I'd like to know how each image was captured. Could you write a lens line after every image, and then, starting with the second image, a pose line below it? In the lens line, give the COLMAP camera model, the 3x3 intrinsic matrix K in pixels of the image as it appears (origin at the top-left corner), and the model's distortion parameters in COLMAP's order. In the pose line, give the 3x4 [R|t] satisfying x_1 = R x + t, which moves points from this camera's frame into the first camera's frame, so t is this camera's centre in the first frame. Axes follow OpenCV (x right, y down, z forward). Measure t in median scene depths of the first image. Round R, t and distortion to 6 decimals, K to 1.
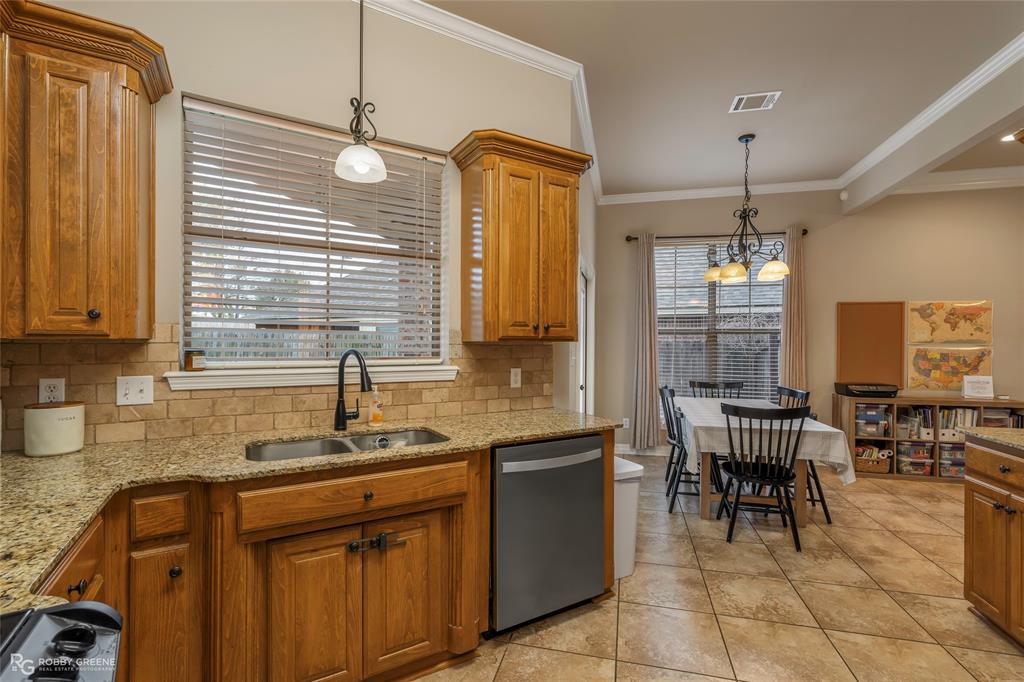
lens RADIAL K [[462.4, 0, 510.0], [0, 462.4, 337.3], [0, 0, 1]] dist [-0.000938, -0.000328]
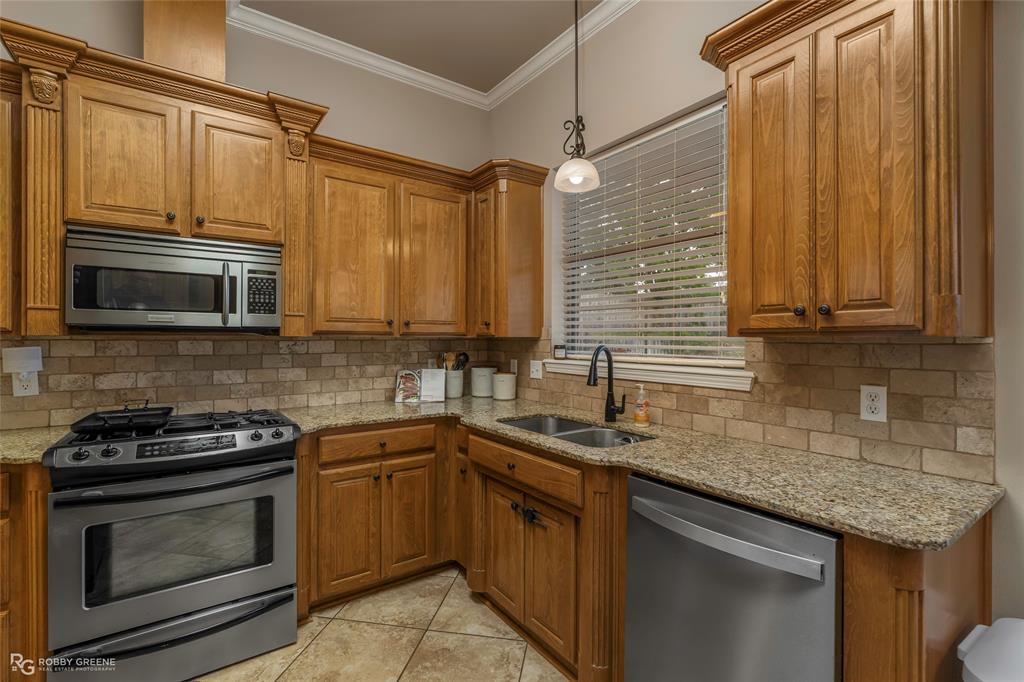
lens RADIAL K [[474.1, 0, 510.4], [0, 474.1, 337.0], [0, 0, 1]] dist [0.000943, 0.000171]
pose [[0.074945, -0.008211, -0.997154, 0.691138], [0.006939, 0.999946, -0.007712, 0.013494], [0.997163, -0.006342, 0.074998, 0.681294]]
